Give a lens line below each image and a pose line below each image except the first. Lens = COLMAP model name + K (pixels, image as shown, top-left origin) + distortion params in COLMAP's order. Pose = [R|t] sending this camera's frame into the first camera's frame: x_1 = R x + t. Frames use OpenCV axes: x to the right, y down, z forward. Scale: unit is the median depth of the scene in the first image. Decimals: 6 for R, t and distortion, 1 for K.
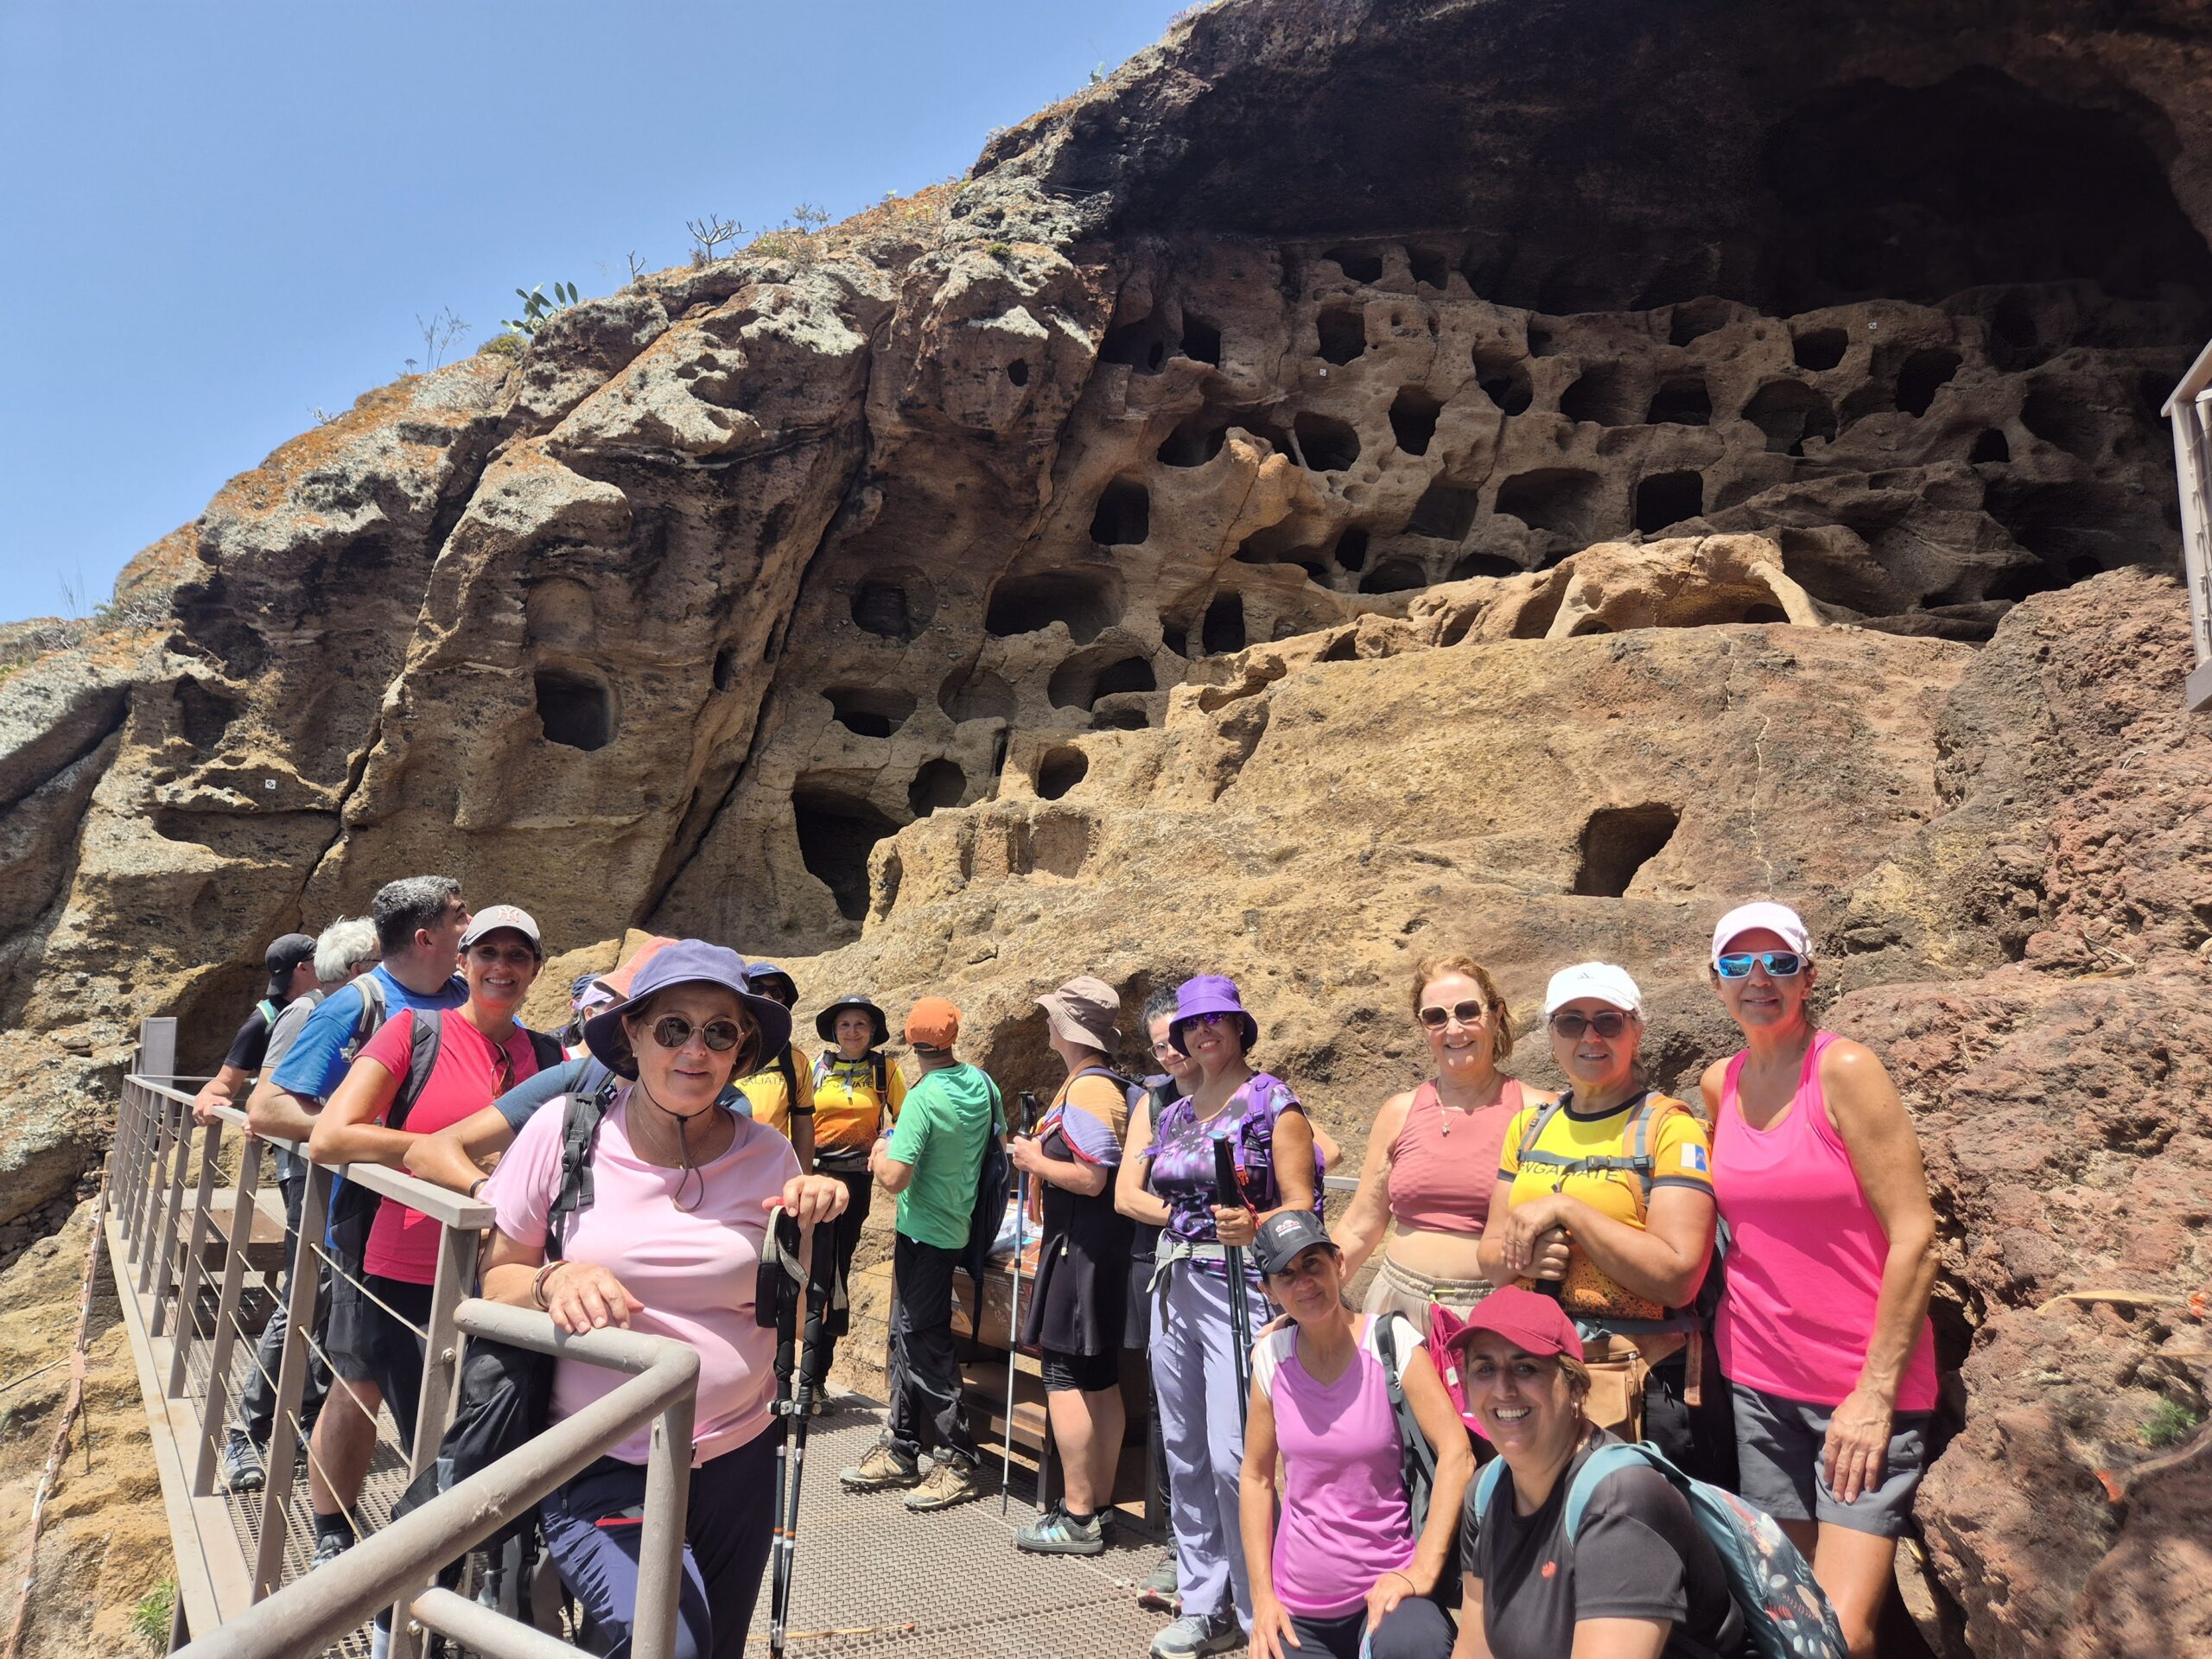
lens RADIAL K [[1482.0, 0, 1089.0], [0, 1482.0, 825.5], [0, 0, 1]] dist [0.062378, -0.049691]
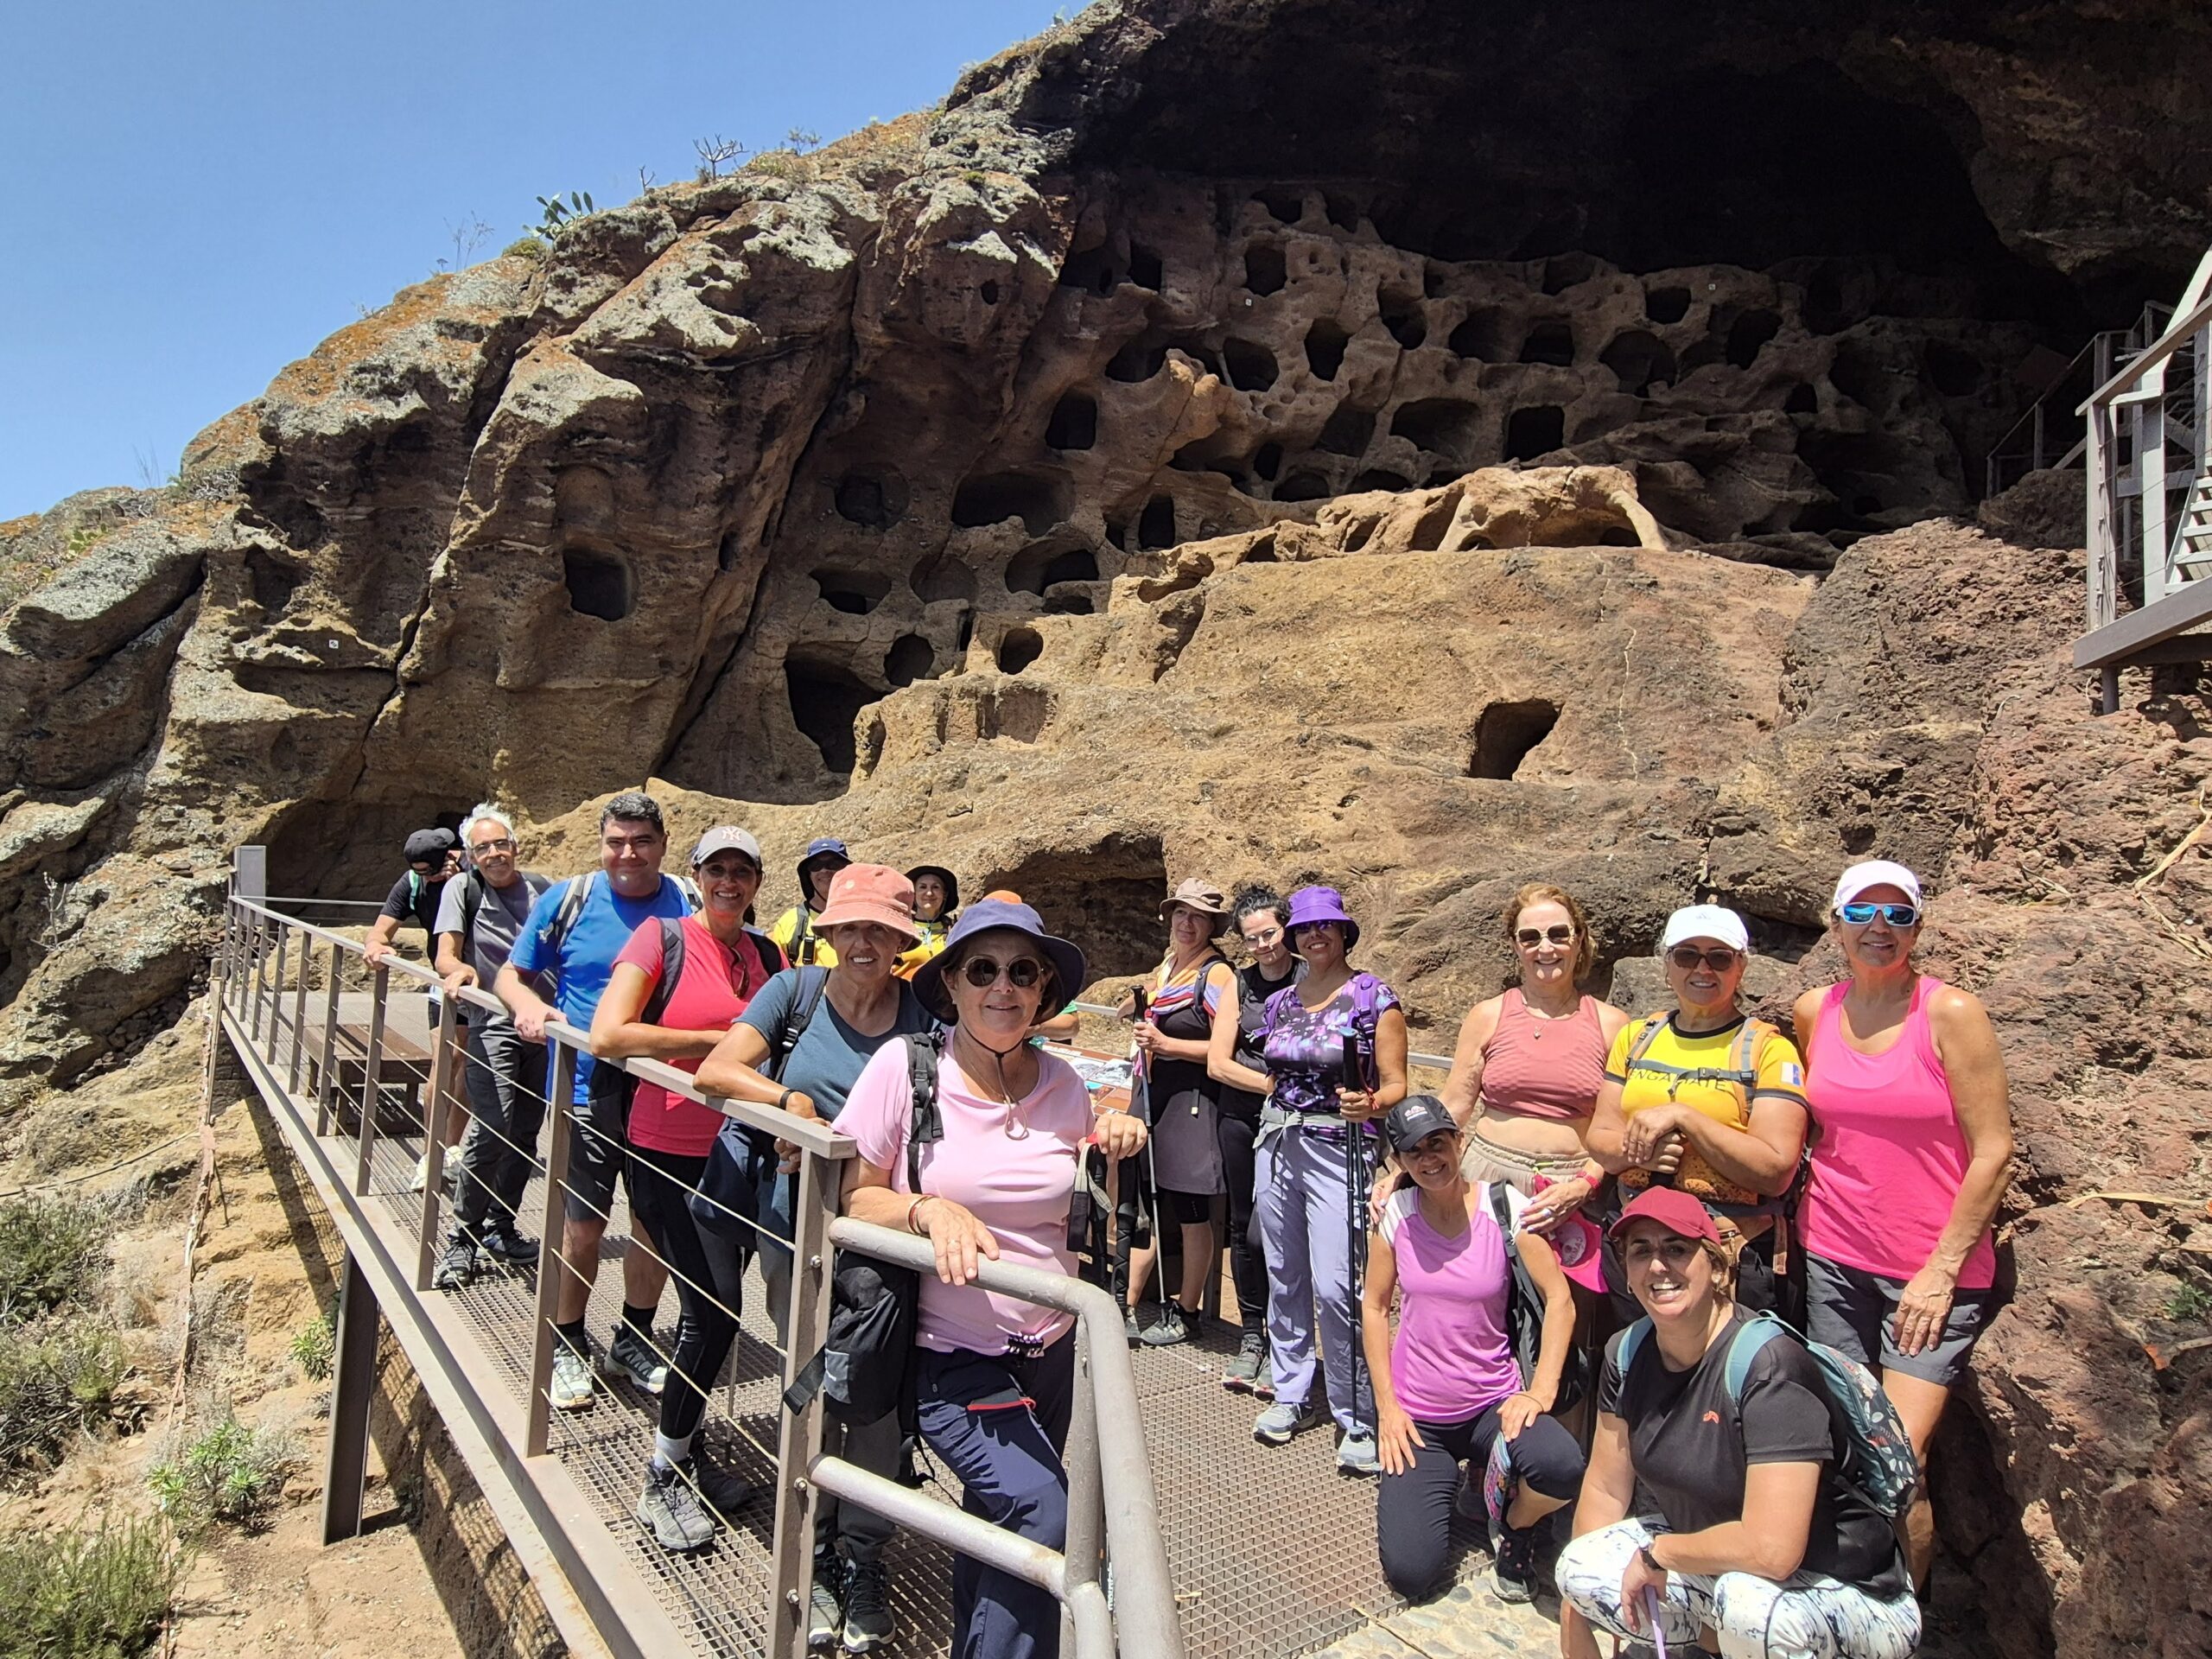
lens RADIAL K [[1252.0, 0, 1074.1], [0, 1252.0, 835.3], [0, 0, 1]] dist [-0.004291, -0.000120]
pose [[0.998159, 0.020327, 0.057141, -0.029980], [-0.026971, 0.992644, 0.118028, -0.009341], [-0.054321, -0.119352, 0.991365, 0.008038]]
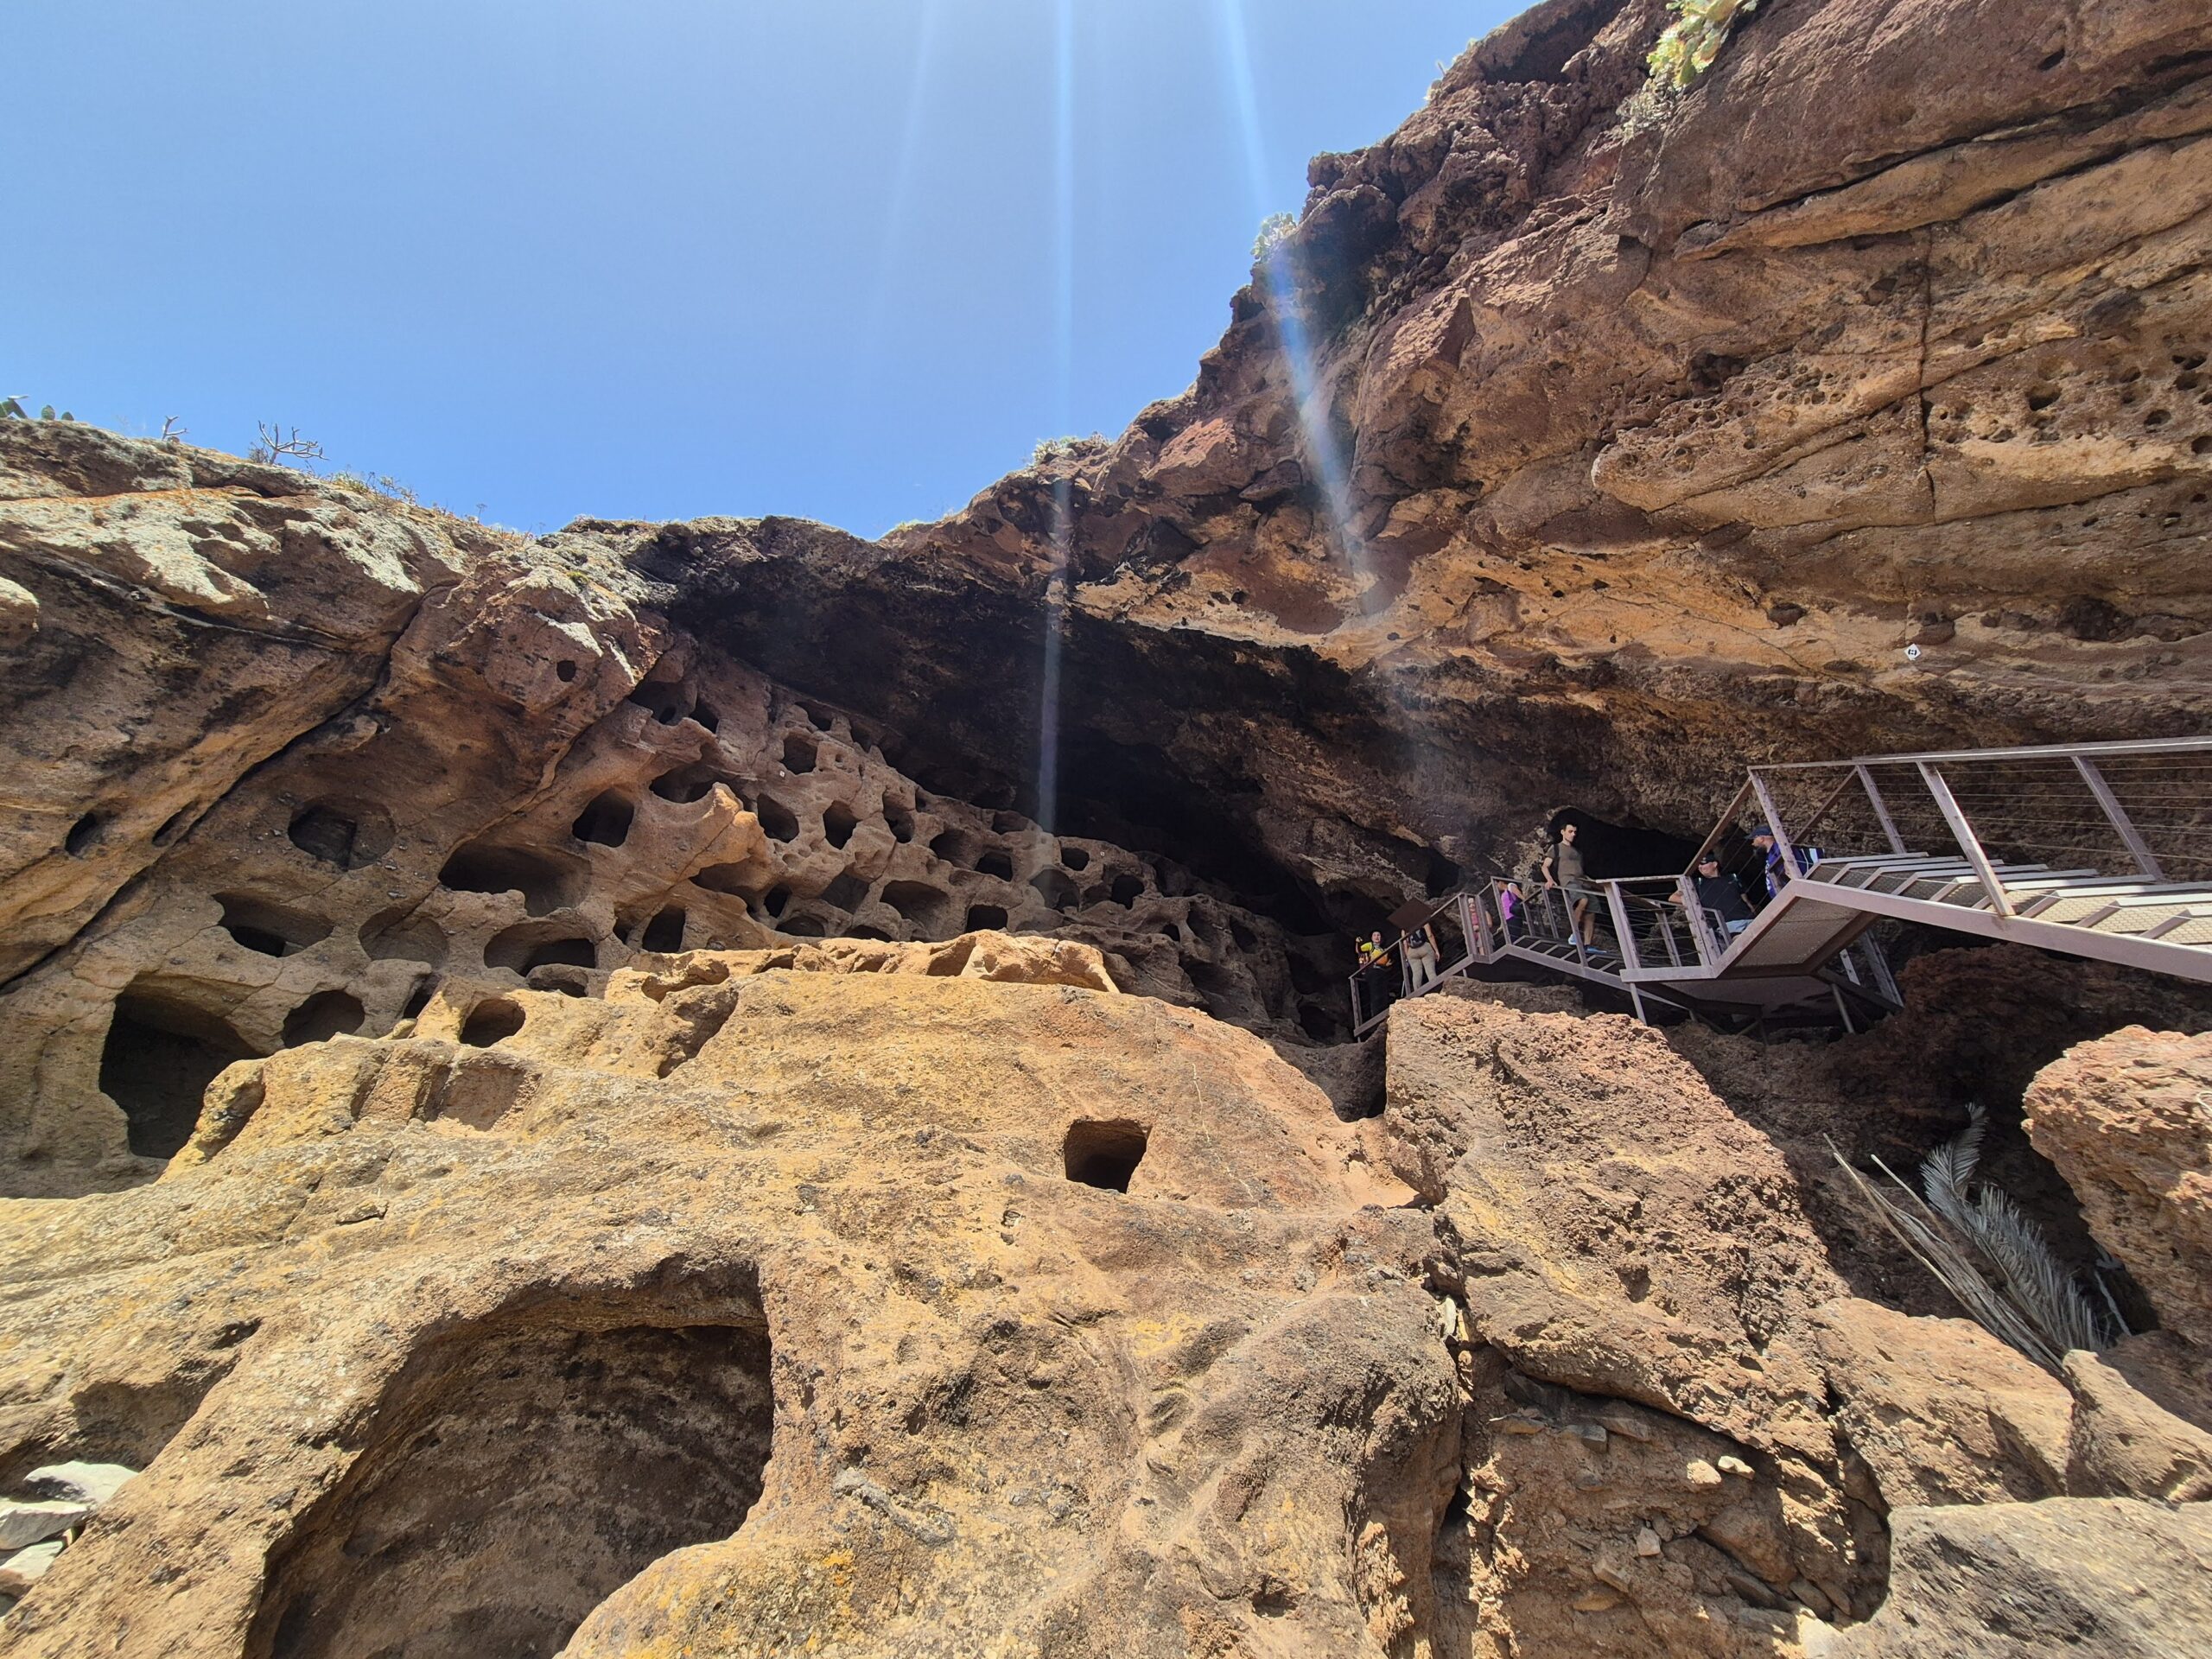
lens RADIAL K [[913.4, 0, 1086.9], [0, 913.4, 827.6], [0, 0, 1]] dist [-0.001498, 0.002617]
pose [[0.794966, 0.296577, 0.529217, -0.066419], [-0.106585, 0.927066, -0.359428, 0.021457], [-0.597217, 0.229327, 0.768597, 0.244340]]
